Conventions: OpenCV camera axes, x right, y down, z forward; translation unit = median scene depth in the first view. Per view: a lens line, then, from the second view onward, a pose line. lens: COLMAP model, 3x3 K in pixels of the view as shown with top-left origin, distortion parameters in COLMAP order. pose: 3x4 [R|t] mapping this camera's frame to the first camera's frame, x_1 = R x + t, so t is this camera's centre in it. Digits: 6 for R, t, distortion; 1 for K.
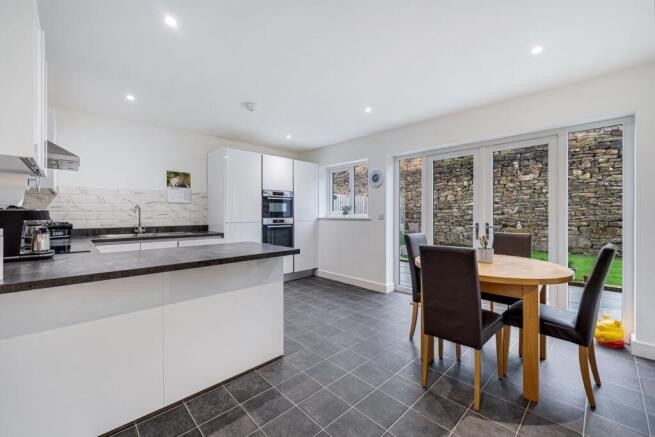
lens RADIAL K [[271.6, 0, 323.9], [0, 271.6, 214.7], [0, 0, 1]] dist [-0.003393, -0.001317]
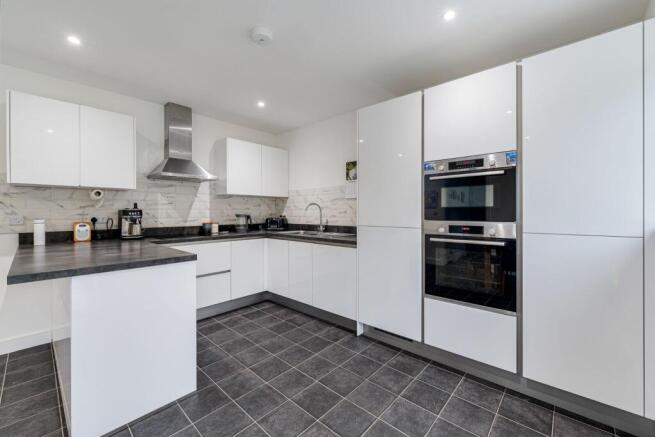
lens RADIAL K [[271.6, 0, 315.3], [0, 271.6, 216.9], [0, 0, 1]] dist [-0.003393, -0.001317]
pose [[0.075910, 0.021045, -0.996893, 0.245217], [0.000738, 0.999776, 0.021162, -0.004856], [0.997114, -0.002342, 0.075877, 0.745179]]
